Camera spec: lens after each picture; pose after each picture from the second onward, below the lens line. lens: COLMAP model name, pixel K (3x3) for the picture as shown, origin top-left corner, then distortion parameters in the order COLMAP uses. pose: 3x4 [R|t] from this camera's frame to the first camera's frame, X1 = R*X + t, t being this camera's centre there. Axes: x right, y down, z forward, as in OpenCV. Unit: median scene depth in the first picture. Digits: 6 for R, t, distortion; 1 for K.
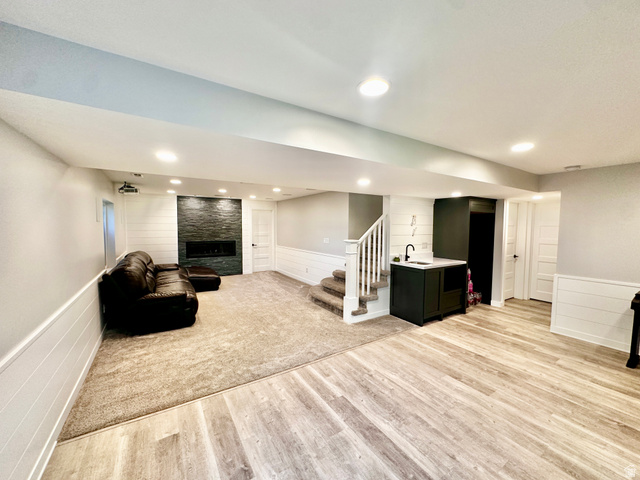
lens RADIAL K [[255.5, 0, 319.4], [0, 255.5, 240.9], [0, 0, 1]] dist [-0.004335, 0.000952]
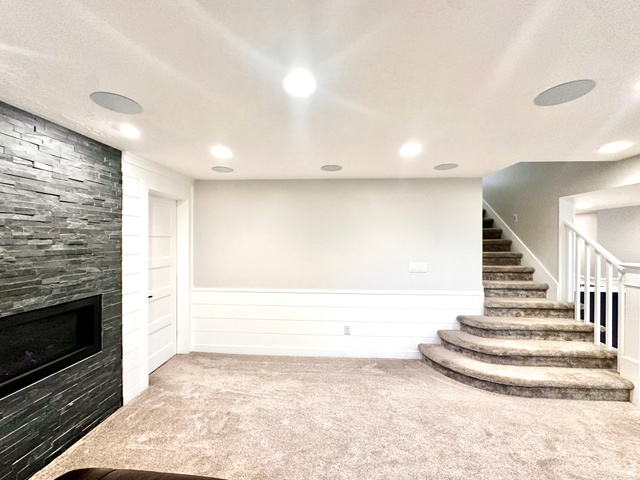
lens RADIAL K [[255.5, 0, 318.2], [0, 255.5, 240.5], [0, 0, 1]] dist [-0.004335, 0.000952]
pose [[0.584596, -0.007334, 0.811292, -0.413141], [0.049372, 0.998428, -0.026550, -0.040283], [-0.809821, 0.055576, 0.584039, 0.651667]]
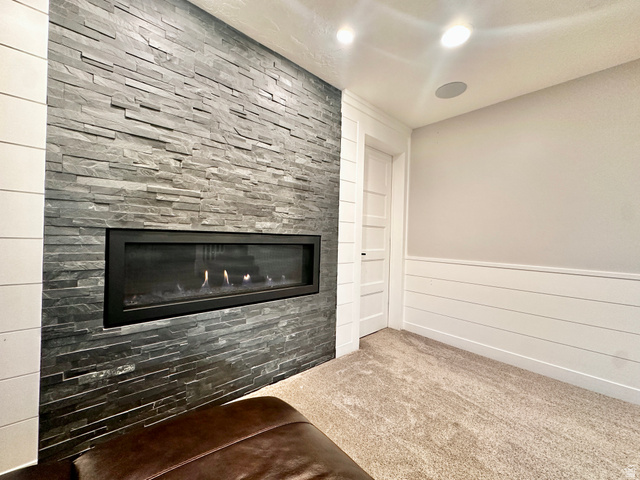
lens RADIAL K [[255.5, 0, 318.4], [0, 255.5, 237.9], [0, 0, 1]] dist [-0.004335, 0.000952]
pose [[0.985830, 0.020850, 0.166450, -0.374945], [-0.011702, 0.998376, -0.055749, 0.015941], [-0.167342, 0.053011, 0.984473, 0.737402]]
